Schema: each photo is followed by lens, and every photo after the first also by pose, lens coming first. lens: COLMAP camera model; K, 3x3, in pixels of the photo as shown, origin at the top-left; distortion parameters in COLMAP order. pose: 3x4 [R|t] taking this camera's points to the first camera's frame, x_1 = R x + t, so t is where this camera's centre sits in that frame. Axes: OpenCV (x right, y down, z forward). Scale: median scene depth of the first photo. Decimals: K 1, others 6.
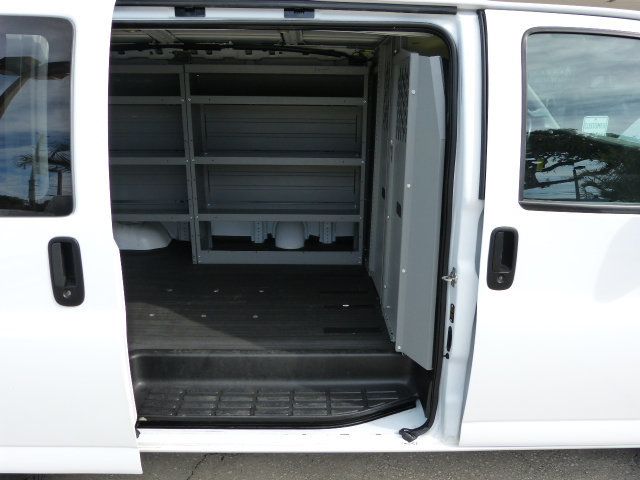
lens RADIAL K [[478.6, 0, 321.1], [0, 478.6, 234.8], [0, 0, 1]] dist [-0.038125, 0.026337]
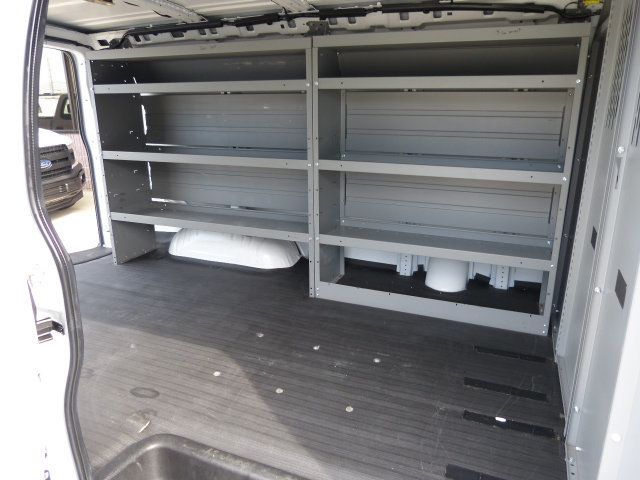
lens RADIAL K [[478.6, 0, 317.7], [0, 478.6, 239.4], [0, 0, 1]] dist [-0.038125, 0.026337]
pose [[0.912389, 0.103135, -0.396117, 0.045773], [-0.099013, 0.994606, 0.030900, -0.060554], [0.397168, 0.011028, 0.917680, 0.300885]]
